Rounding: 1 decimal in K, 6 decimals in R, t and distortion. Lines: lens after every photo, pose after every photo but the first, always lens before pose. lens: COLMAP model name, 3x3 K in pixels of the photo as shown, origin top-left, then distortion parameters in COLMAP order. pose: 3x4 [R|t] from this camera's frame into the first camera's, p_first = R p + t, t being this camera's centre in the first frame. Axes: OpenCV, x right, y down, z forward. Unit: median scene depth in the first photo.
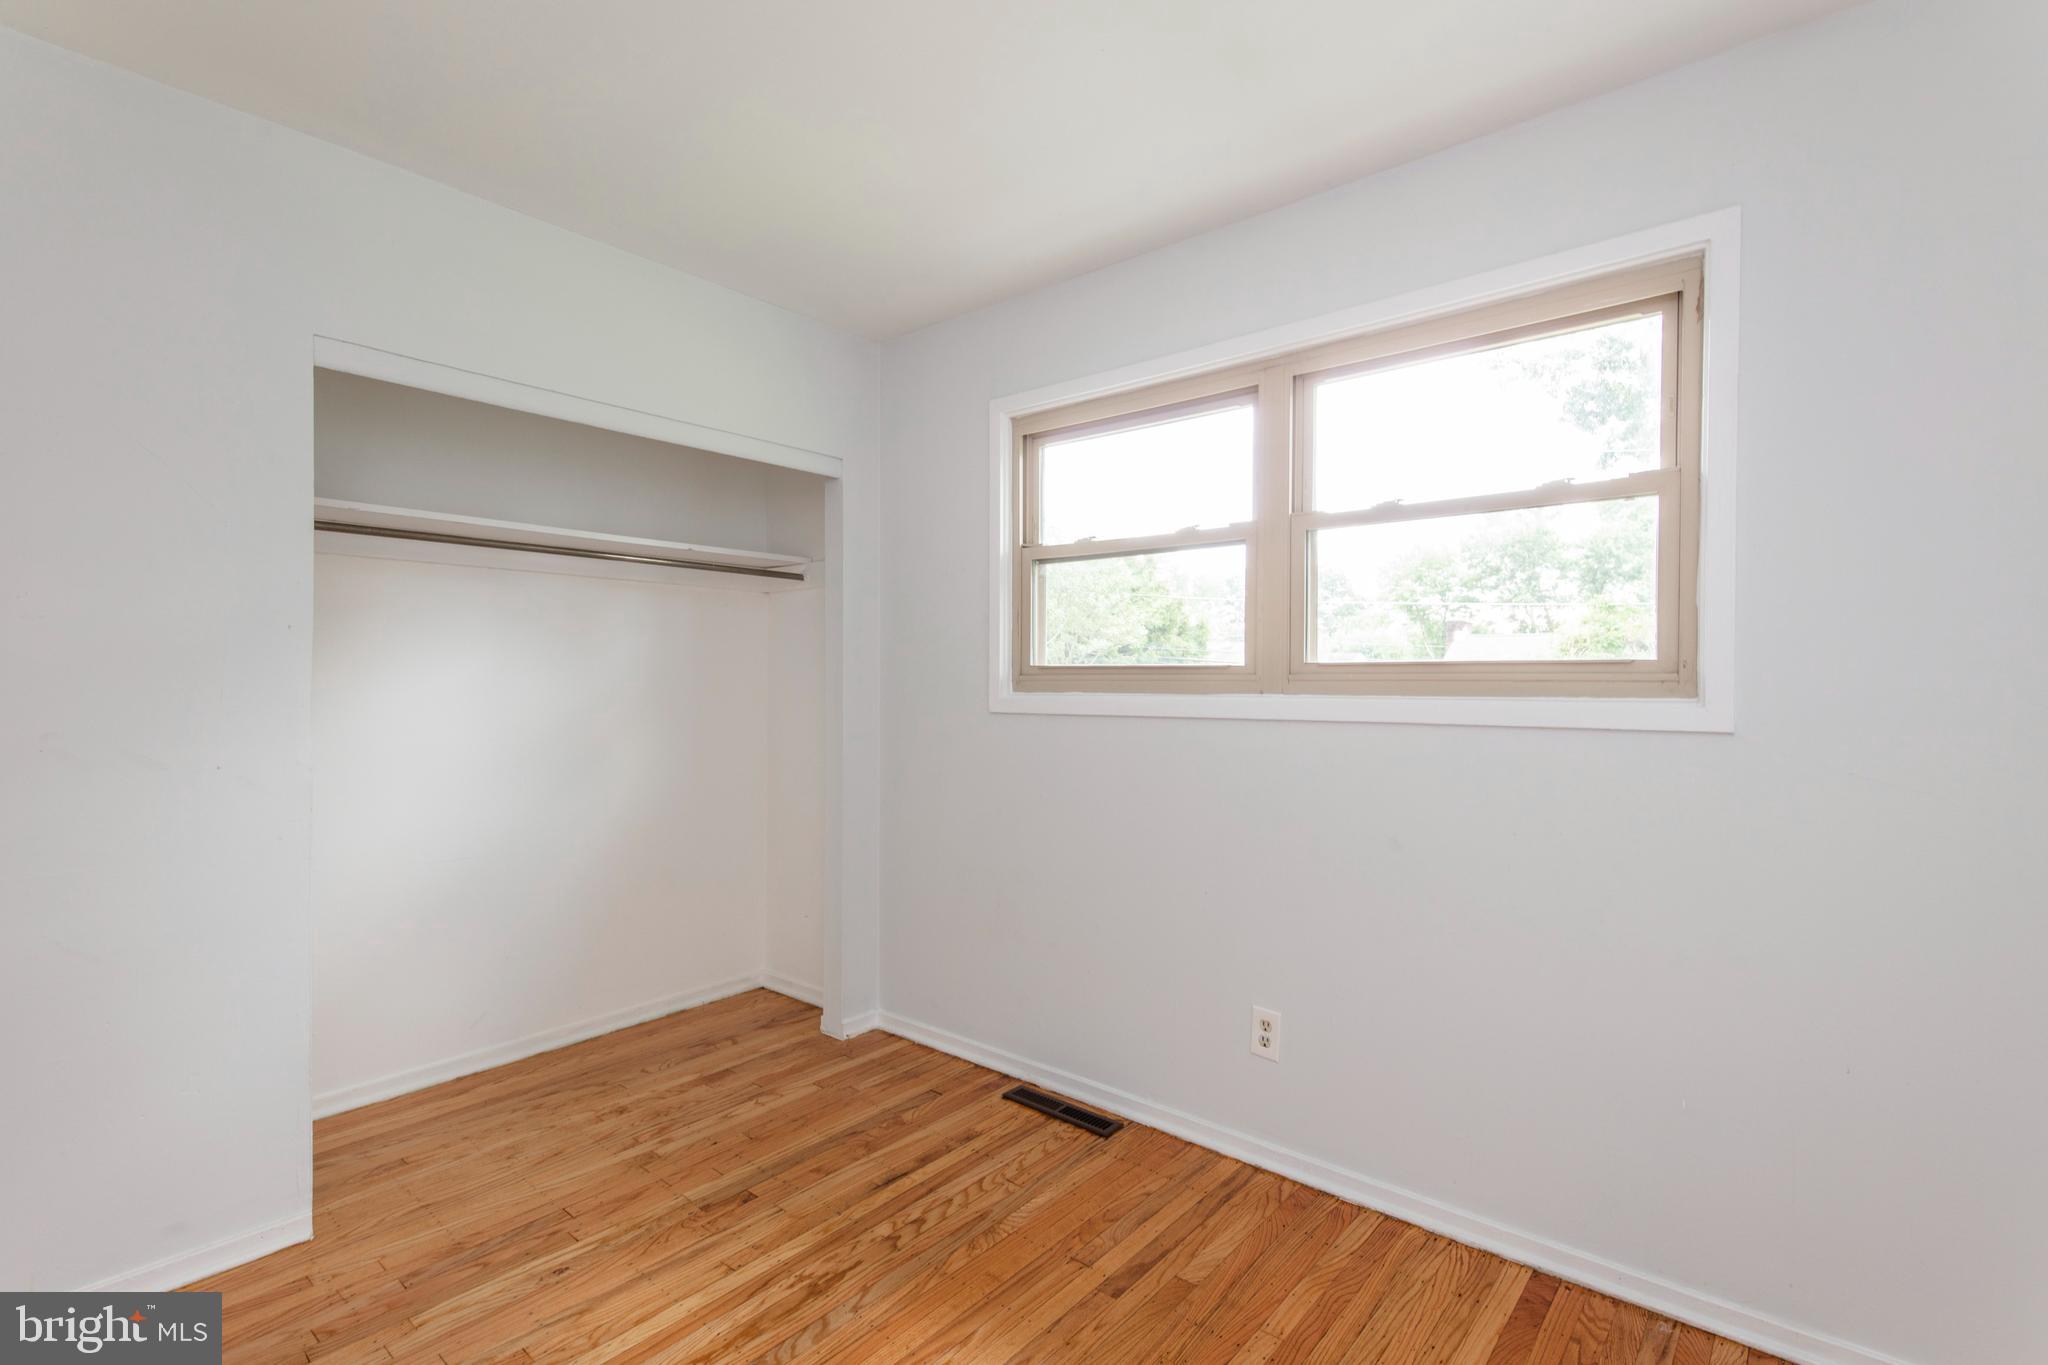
lens RADIAL K [[966.6, 0, 1010.4], [0, 966.6, 669.0], [0, 0, 1]] dist [0.041964, -0.008886]
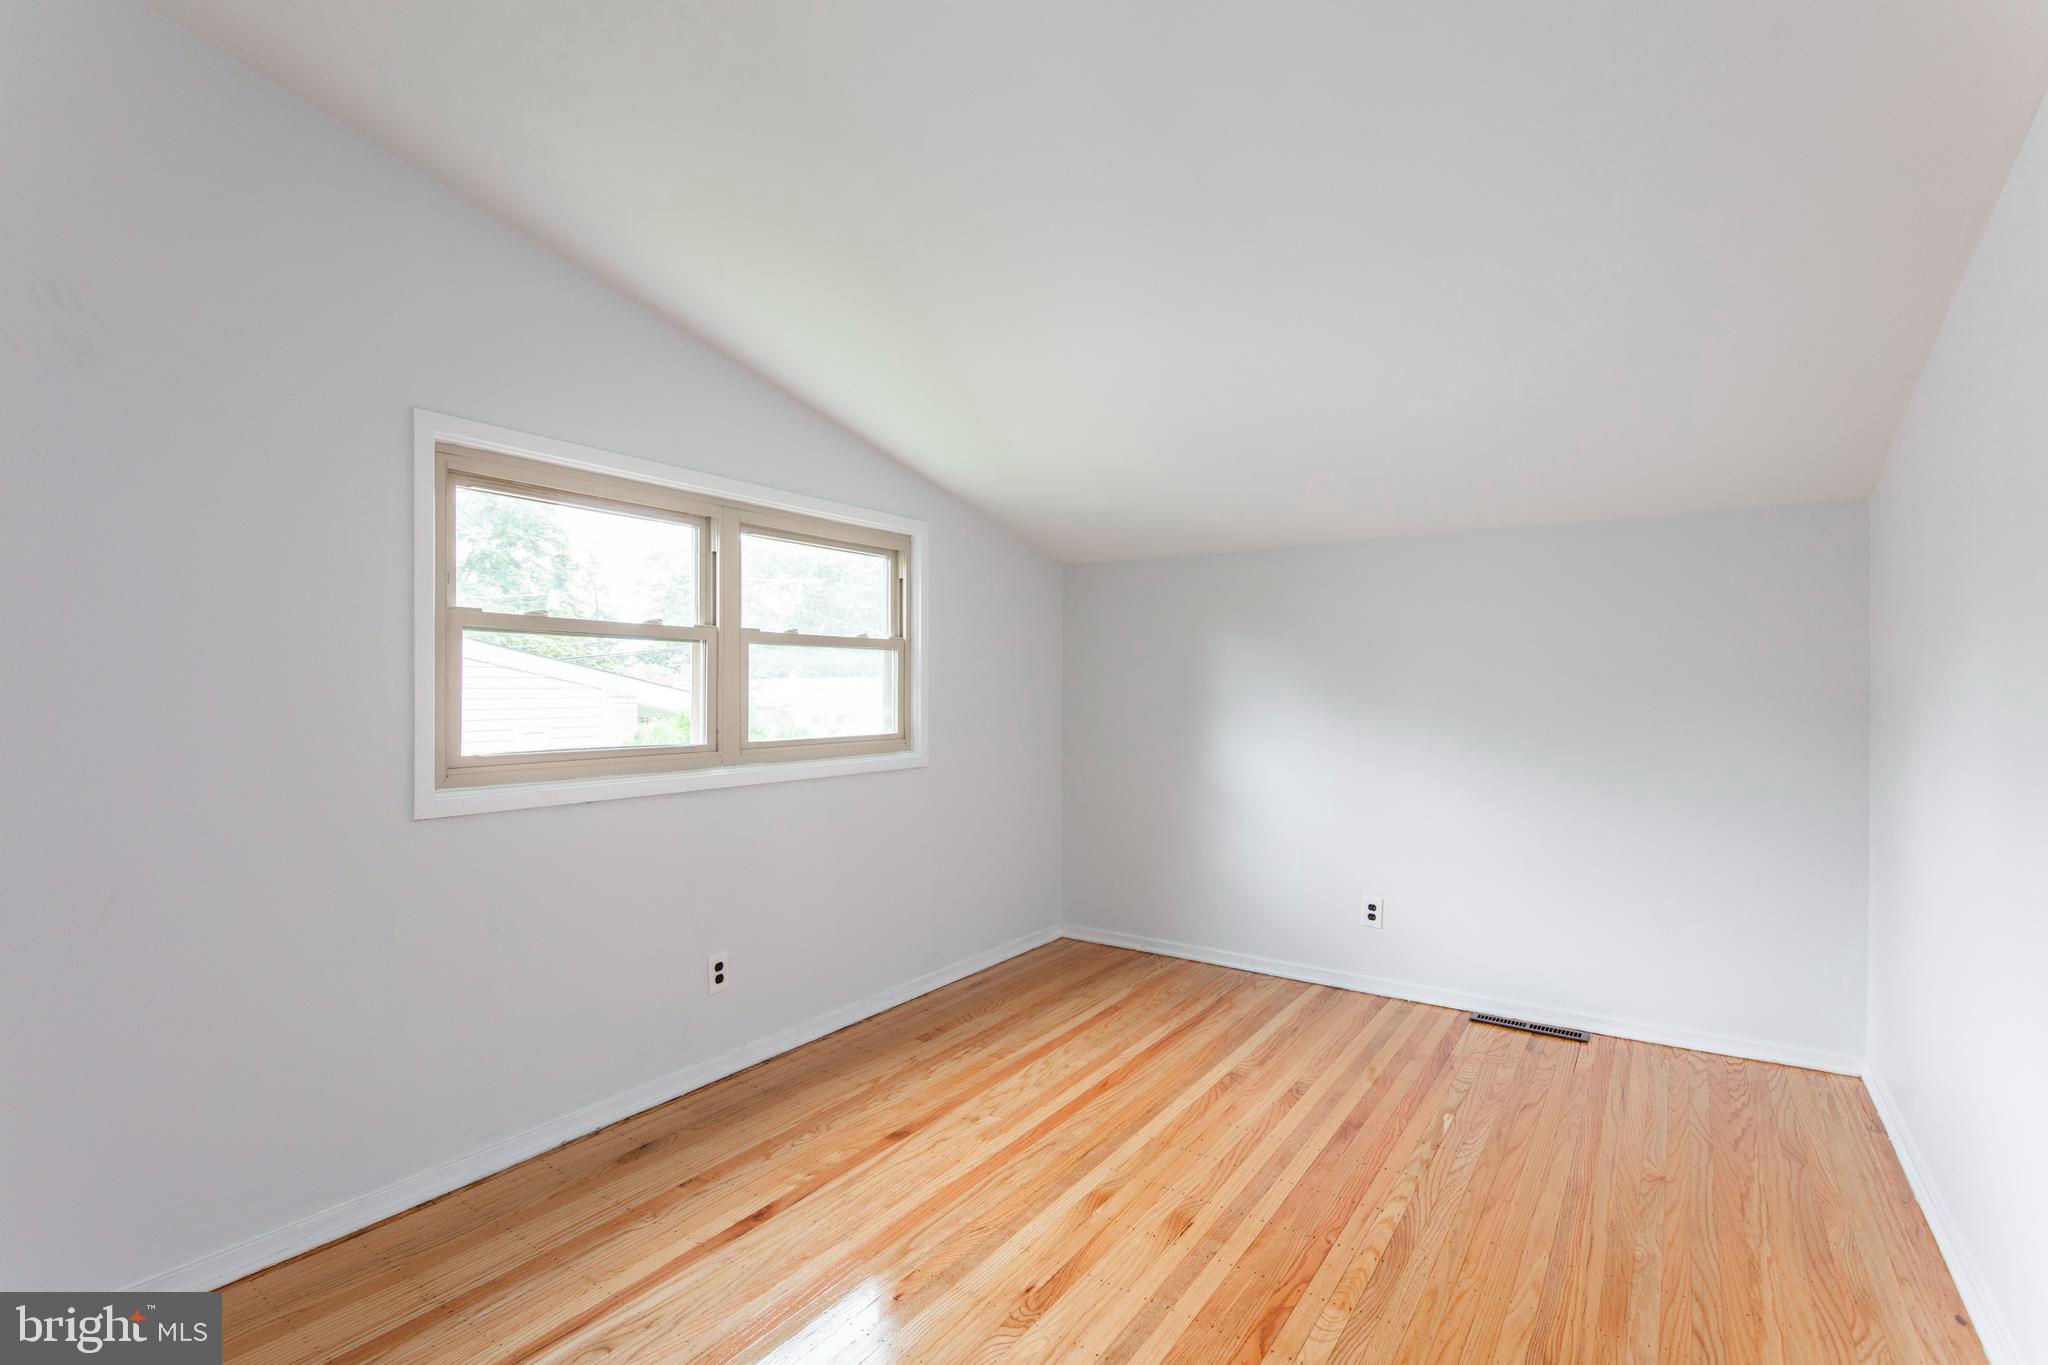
lens RADIAL K [[966.6, 0, 1025.5], [0, 966.6, 675.7], [0, 0, 1]] dist [0.041964, -0.008886]
pose [[-0.117058, 0.014740, 0.993016, -0.947902], [-0.007788, 0.999845, -0.015759, -0.069870], [-0.993095, -0.009578, -0.116925, 0.699525]]
